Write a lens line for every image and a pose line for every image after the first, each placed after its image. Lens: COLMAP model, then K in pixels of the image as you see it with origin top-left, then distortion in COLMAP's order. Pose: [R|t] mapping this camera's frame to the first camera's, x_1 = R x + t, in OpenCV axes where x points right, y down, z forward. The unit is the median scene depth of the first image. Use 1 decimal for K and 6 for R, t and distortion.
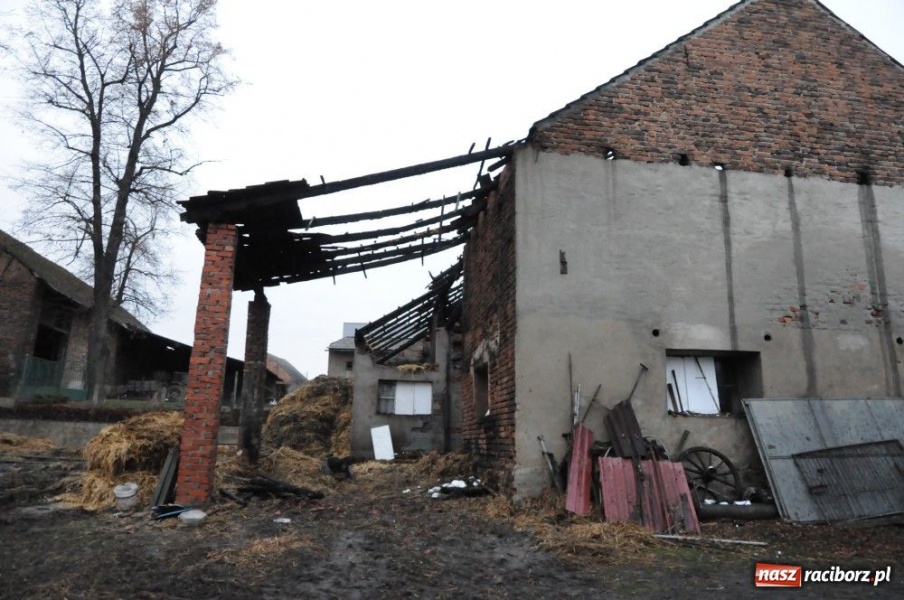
lens RADIAL K [[625.4, 0, 453.4], [0, 625.4, 304.7], [0, 0, 1]] dist [-0.109866, 0.077006]
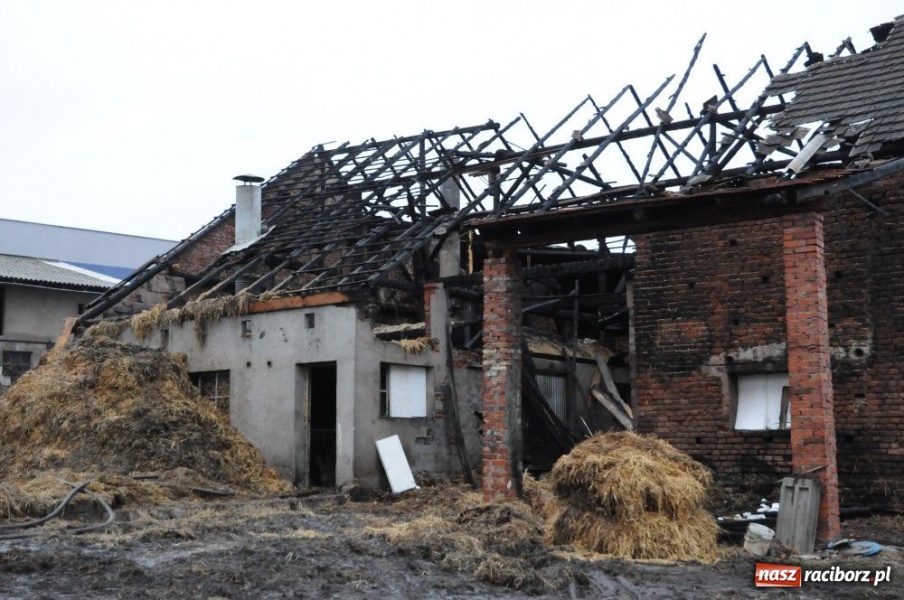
lens RADIAL K [[1334.1, 0, 455.0], [0, 1334.1, 303.5], [0, 0, 1]] dist [0.155609, 0.000000]
pose [[0.687742, 0.059948, 0.723476, -1.898549], [-0.140188, 0.988793, 0.051331, -0.031334], [-0.712291, -0.136725, 0.688438, 0.059986]]
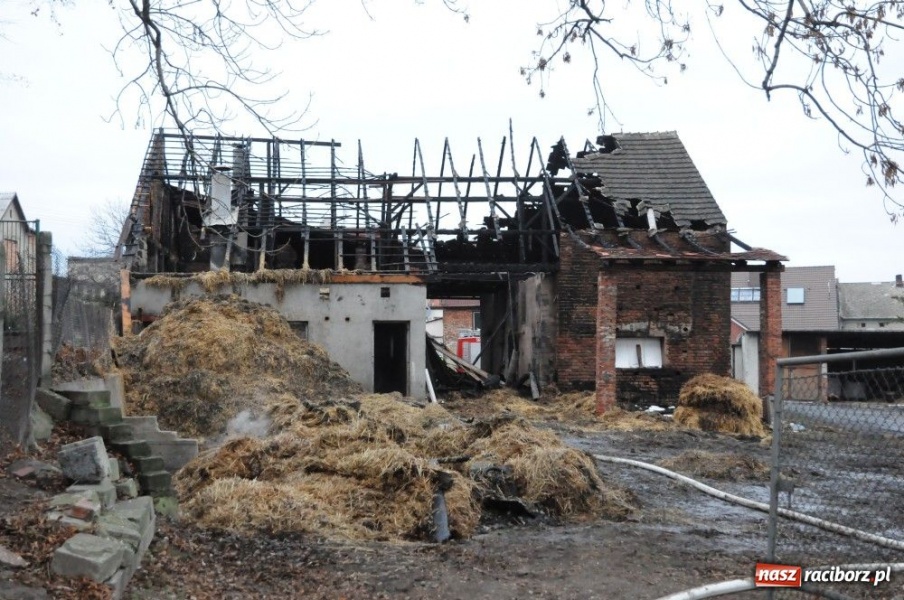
lens RADIAL K [[1214.1, 0, 455.0], [0, 1214.1, 299.9], [0, 0, 1]] dist [0.098854, 0.000000]
pose [[0.006696, 0.028428, 0.999573, -3.638120], [-0.222249, 0.974637, -0.026230, 0.229984], [-0.974967, -0.221978, 0.012845, 1.713076]]
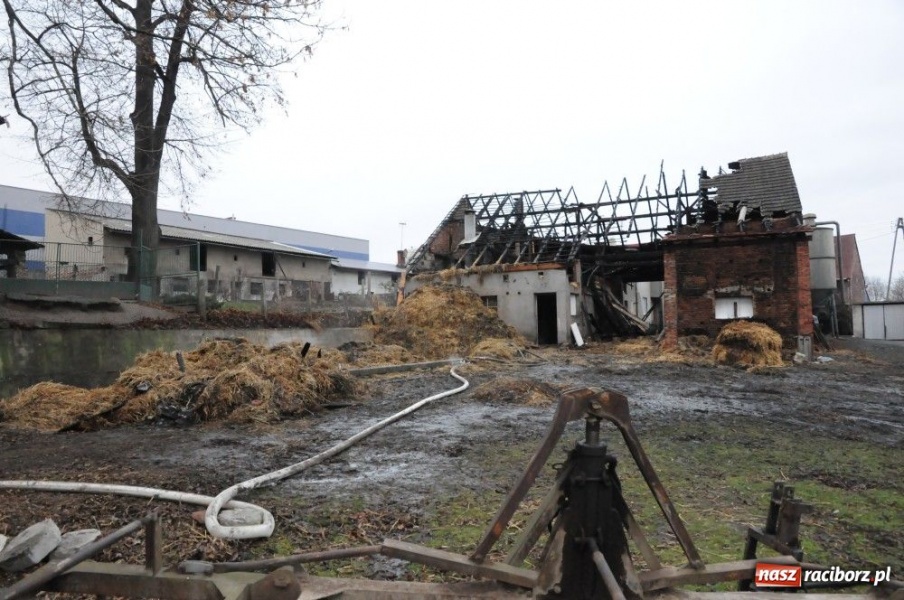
lens RADIAL K [[625.4, 0, 452.2], [0, 625.4, 303.6], [0, 0, 1]] dist [-0.109866, 0.077006]
pose [[0.533141, 0.003639, 0.846018, -2.830251], [-0.156539, 0.983148, 0.094418, 0.088551], [-0.831418, -0.182773, 0.524727, 0.805072]]
